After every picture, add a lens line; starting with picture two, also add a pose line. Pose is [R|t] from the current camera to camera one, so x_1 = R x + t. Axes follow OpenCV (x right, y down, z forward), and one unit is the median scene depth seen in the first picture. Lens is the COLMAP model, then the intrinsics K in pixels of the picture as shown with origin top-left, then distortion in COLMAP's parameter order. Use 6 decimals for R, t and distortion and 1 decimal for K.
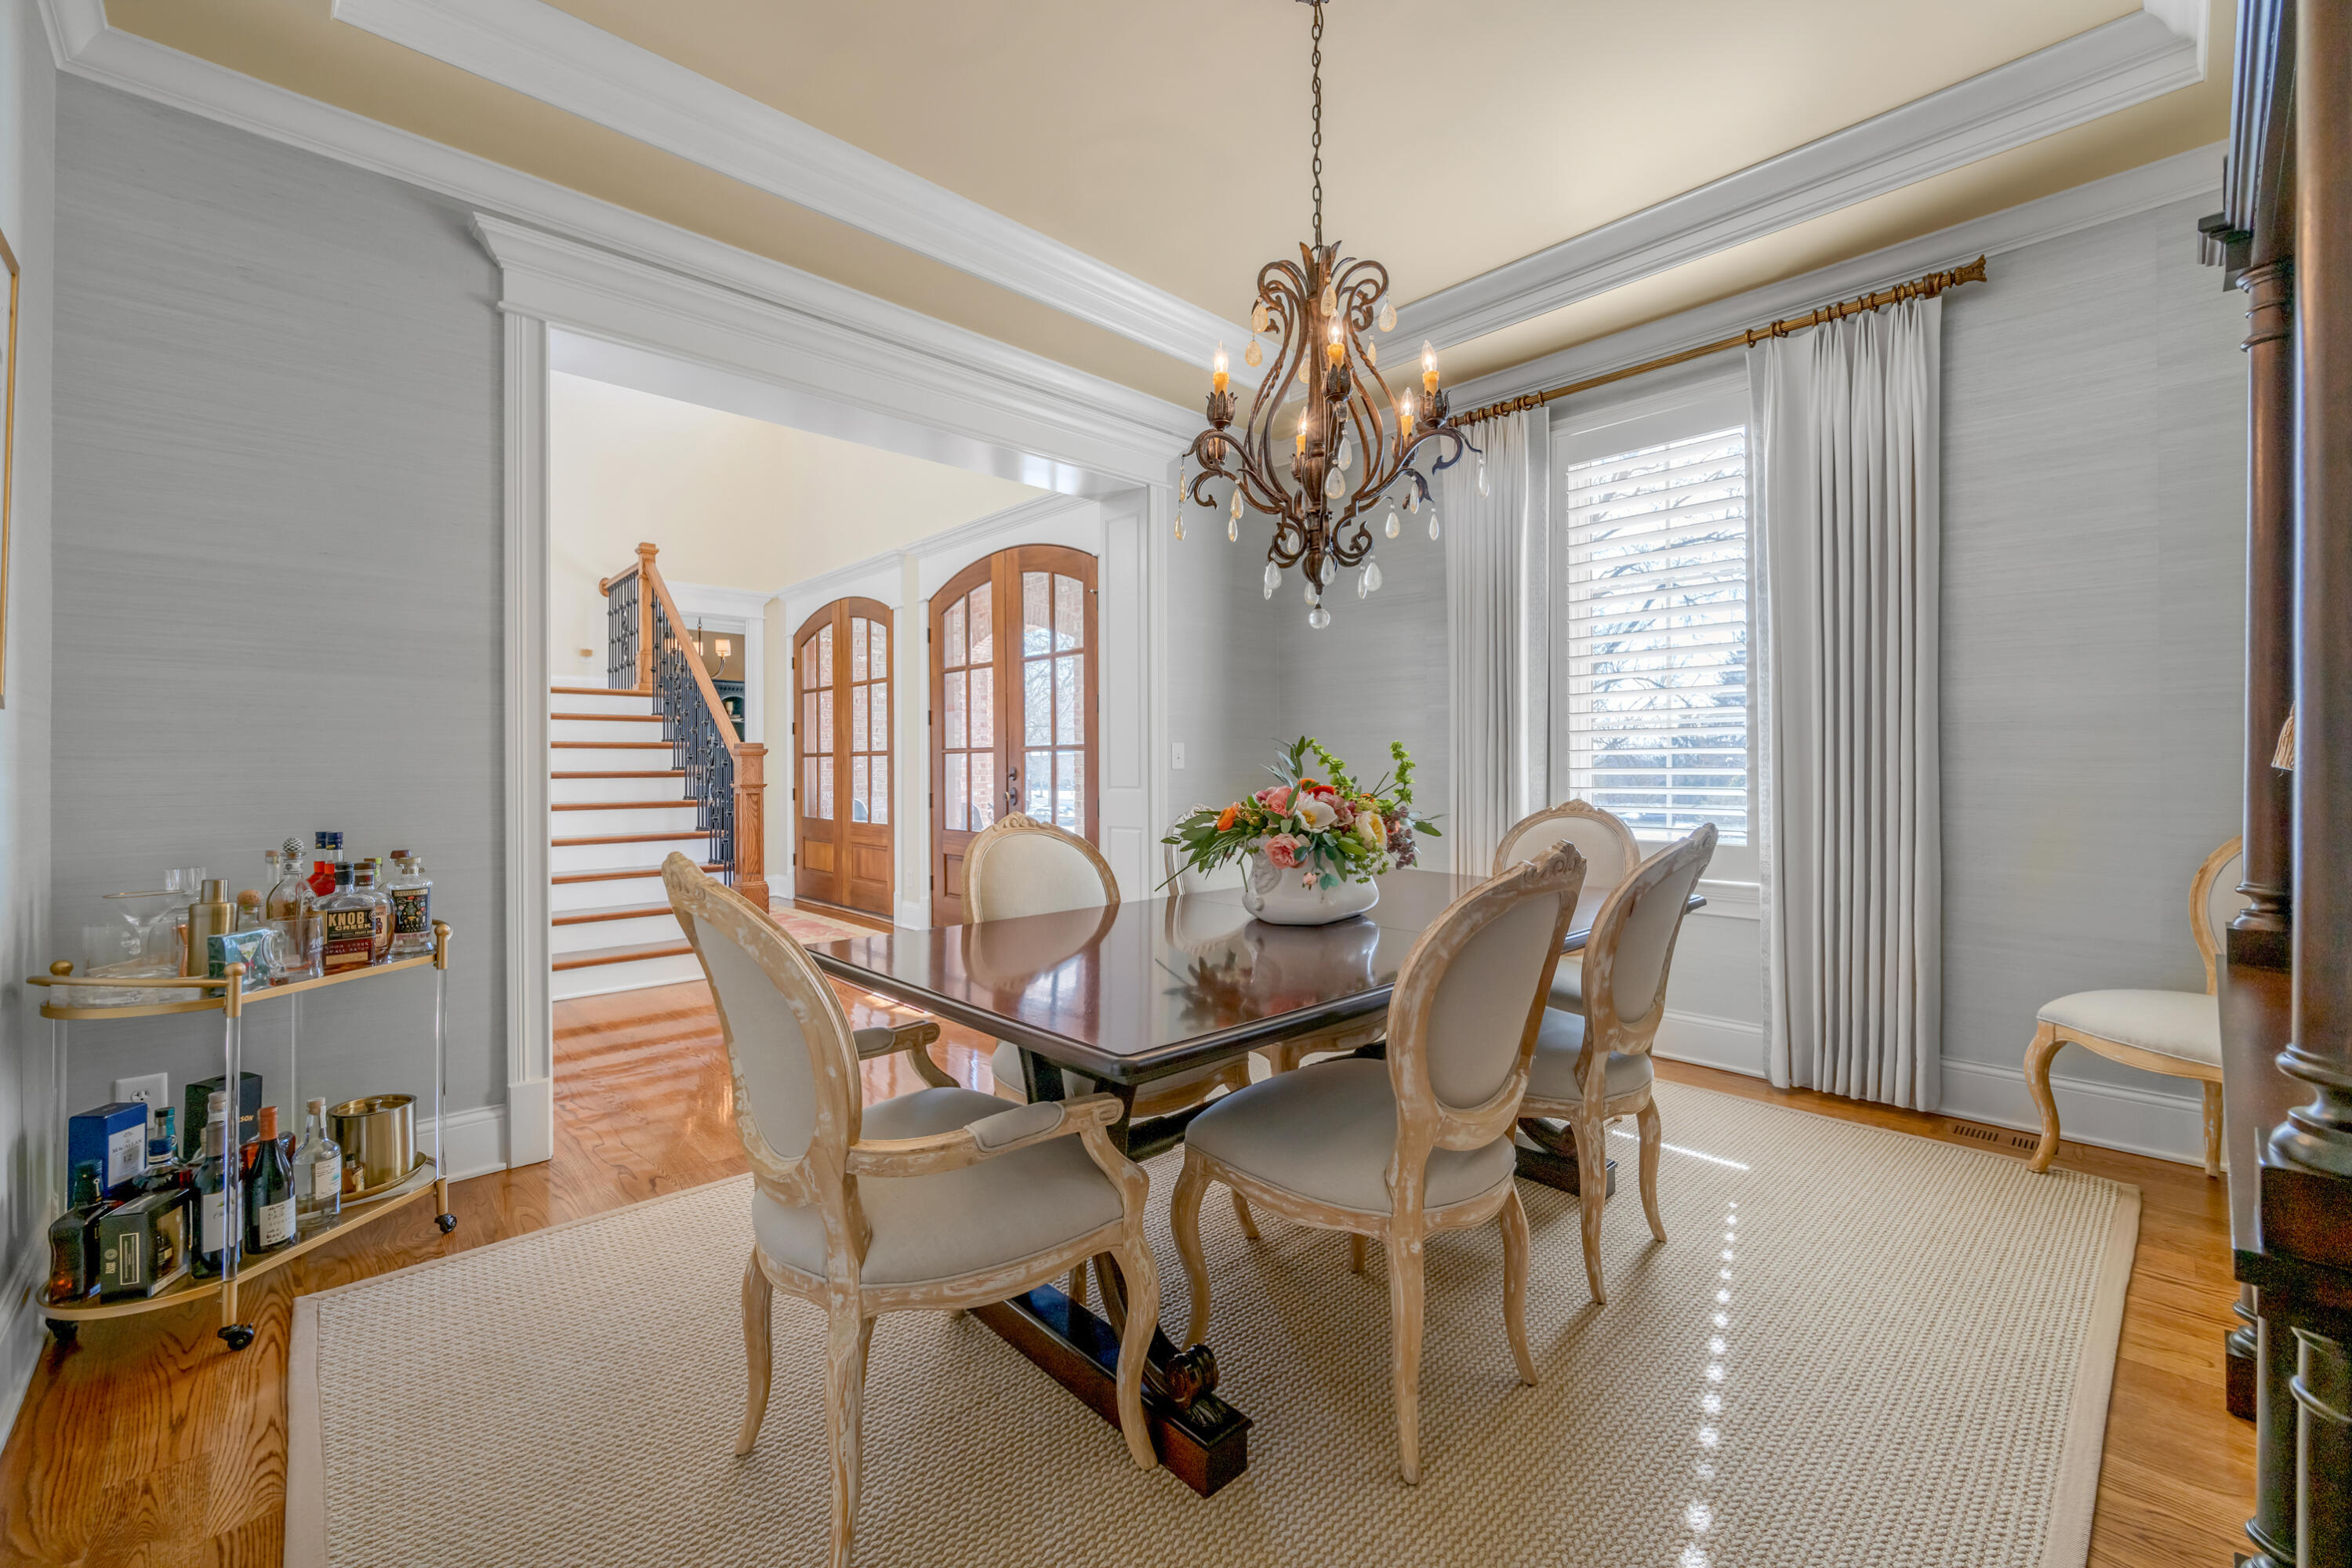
lens RADIAL K [[955.5, 0, 1178.0], [0, 955.5, 776.6], [0, 0, 1]] dist [-0.000405, -0.000015]
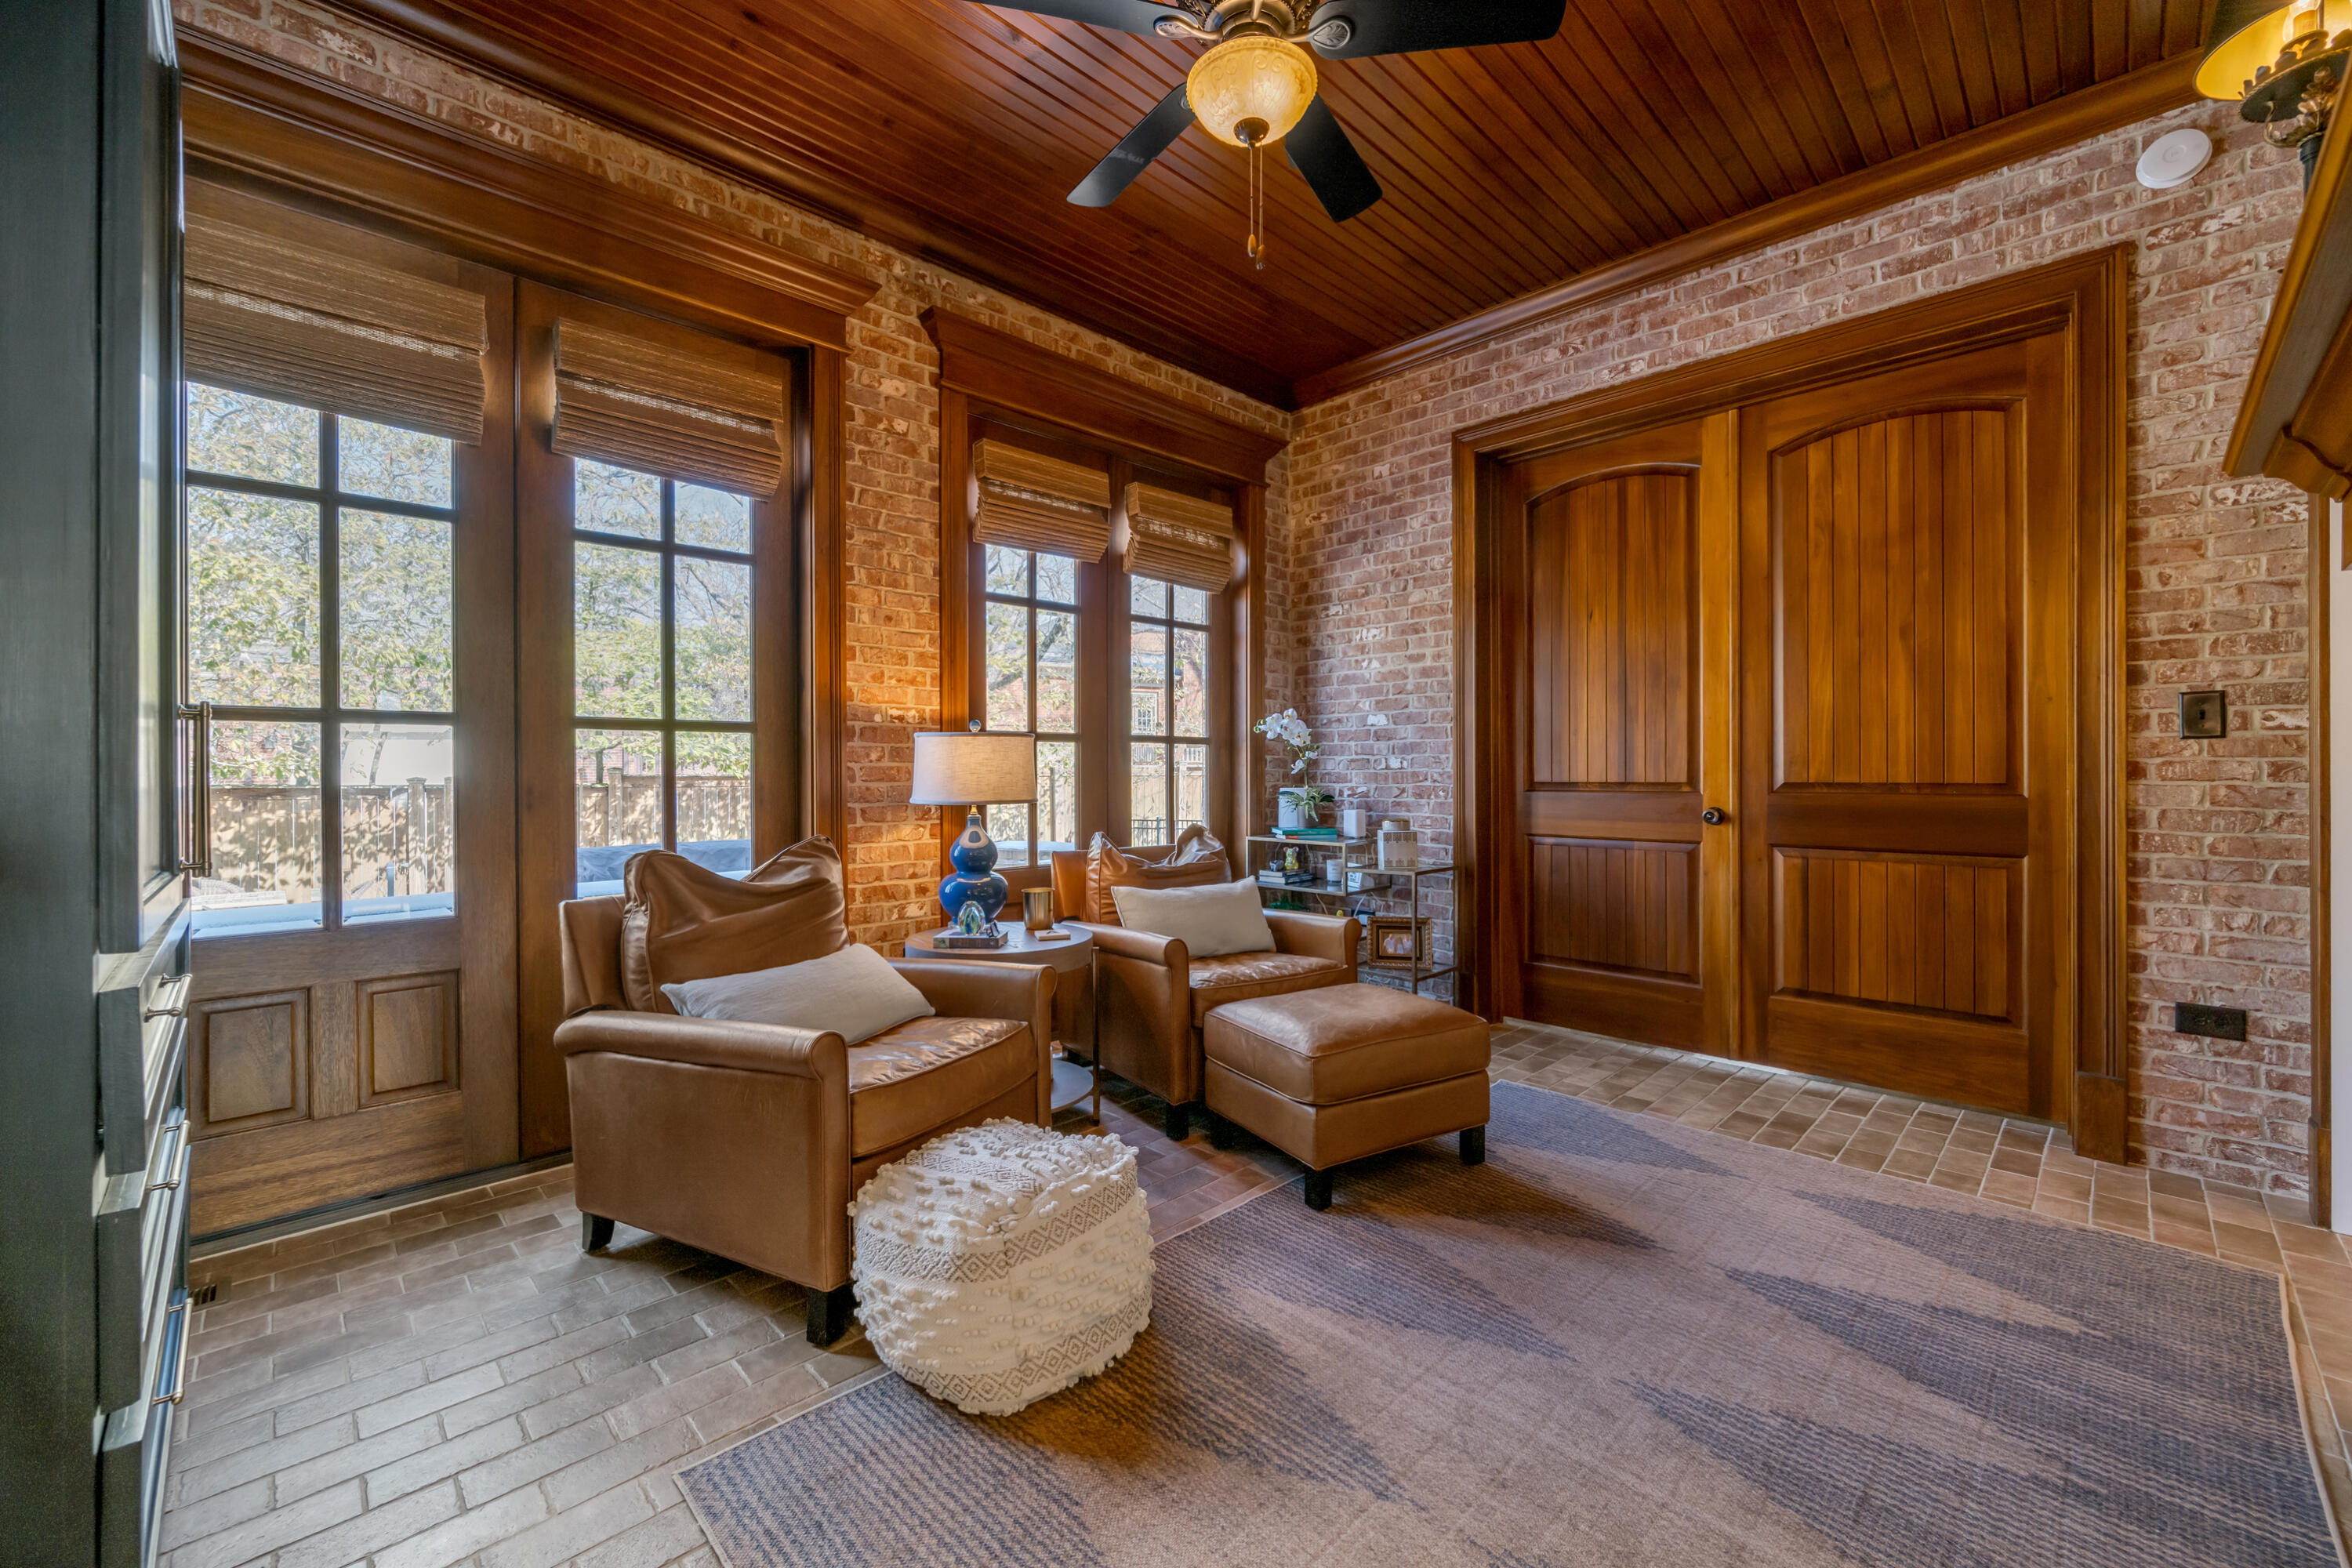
lens RADIAL K [[955.5, 0, 1178.7], [0, 955.5, 761.4], [0, 0, 1]] dist [-0.000405, -0.000015]
pose [[-0.021143, -0.014403, 0.999673, -0.906654], [0.000030, 0.999896, 0.014407, -0.023439], [-0.999776, 0.000335, -0.021140, 1.002634]]
